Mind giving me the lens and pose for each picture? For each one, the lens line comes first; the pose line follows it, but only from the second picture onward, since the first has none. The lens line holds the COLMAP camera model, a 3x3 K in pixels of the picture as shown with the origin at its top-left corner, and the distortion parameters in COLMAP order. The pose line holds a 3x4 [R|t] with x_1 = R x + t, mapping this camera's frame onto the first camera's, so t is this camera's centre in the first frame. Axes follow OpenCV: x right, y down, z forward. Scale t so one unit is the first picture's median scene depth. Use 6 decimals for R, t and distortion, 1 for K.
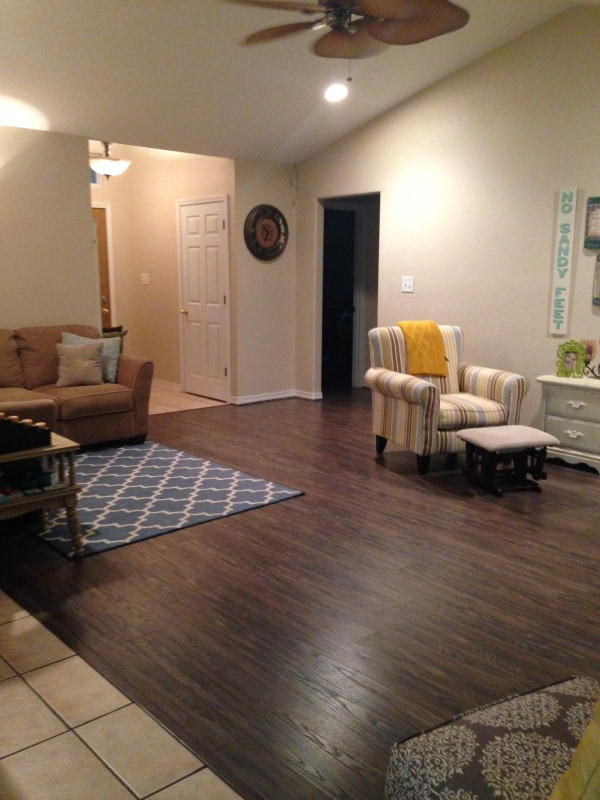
lens RADIAL K [[744.9, 0, 300.0], [0, 744.9, 400.0], [0, 0, 1]] dist [0.059724, 0.003078]
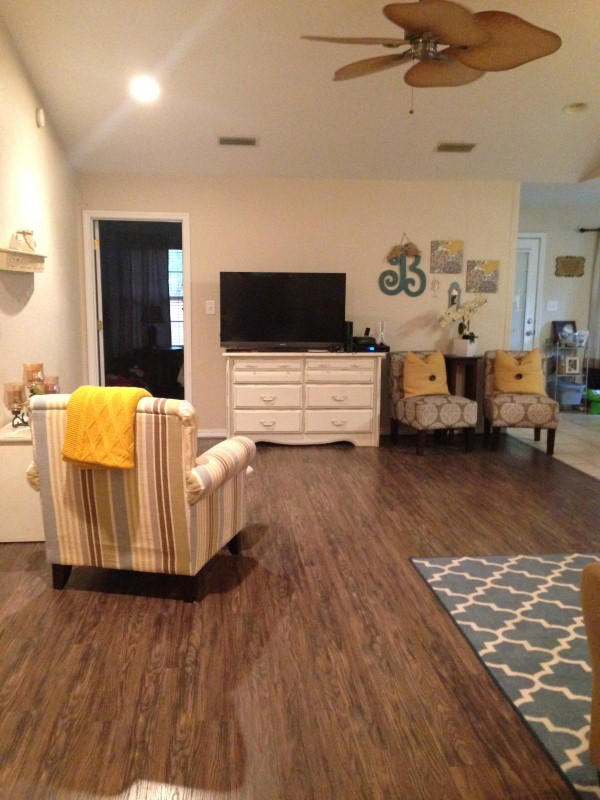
lens RADIAL K [[744.9, 0, 300.0], [0, 744.9, 400.0], [0, 0, 1]] dist [0.059724, 0.003078]
pose [[-0.821306, -0.095667, 0.562410, -0.348430], [0.085654, 0.953986, 0.287358, -0.299638], [-0.564021, 0.284181, -0.775320, 1.658009]]
